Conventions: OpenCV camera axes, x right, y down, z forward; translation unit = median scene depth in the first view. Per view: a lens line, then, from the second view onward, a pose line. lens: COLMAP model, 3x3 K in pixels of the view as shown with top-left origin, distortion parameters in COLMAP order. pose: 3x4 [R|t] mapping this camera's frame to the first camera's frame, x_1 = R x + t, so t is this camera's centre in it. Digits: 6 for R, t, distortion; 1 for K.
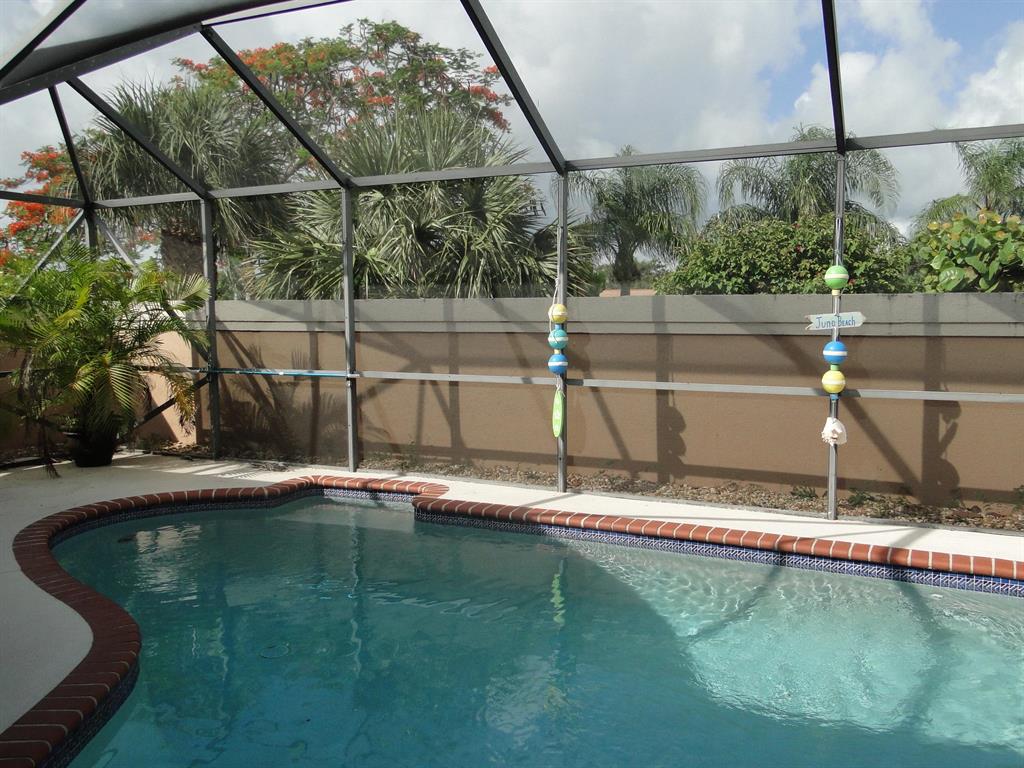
lens RADIAL K [[832.5, 0, 512.0], [0, 832.5, 384.0], [0, 0, 1]] dist [0.004999, -0.000206]
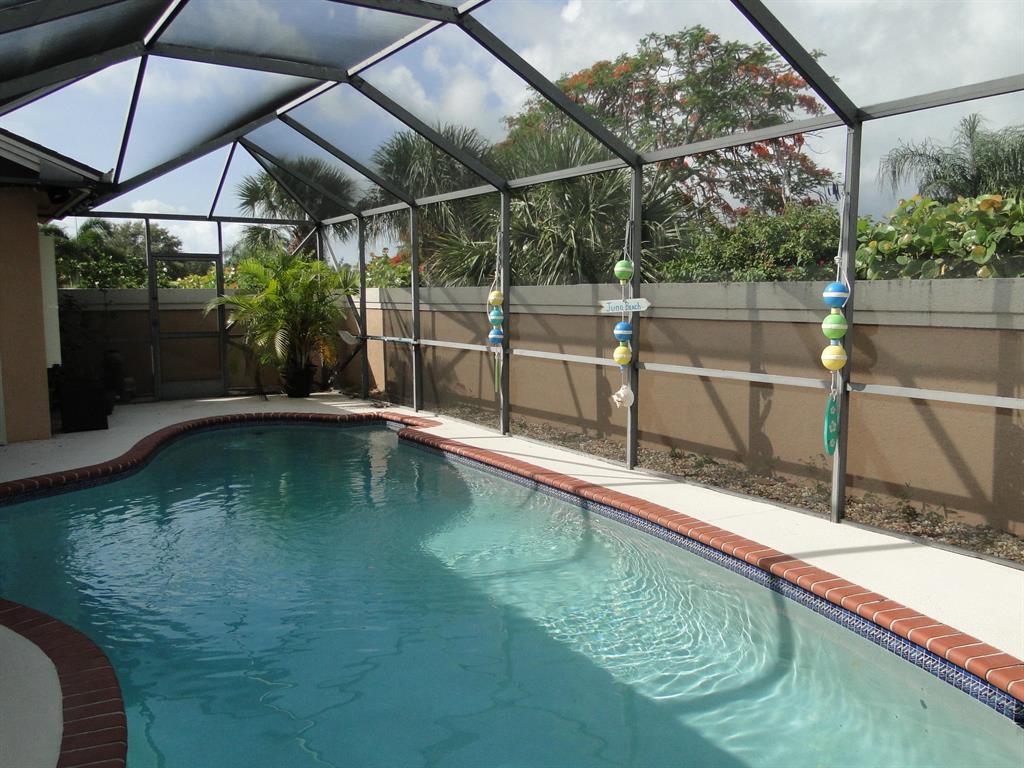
lens RADIAL K [[832.5, 0, 512.0], [0, 832.5, 384.0], [0, 0, 1]] dist [0.004999, -0.000206]
pose [[0.852314, 0.061549, -0.519397, 0.707898], [-0.053692, 0.998102, 0.030168, 0.009233], [0.520268, 0.002175, 0.854000, -0.106591]]
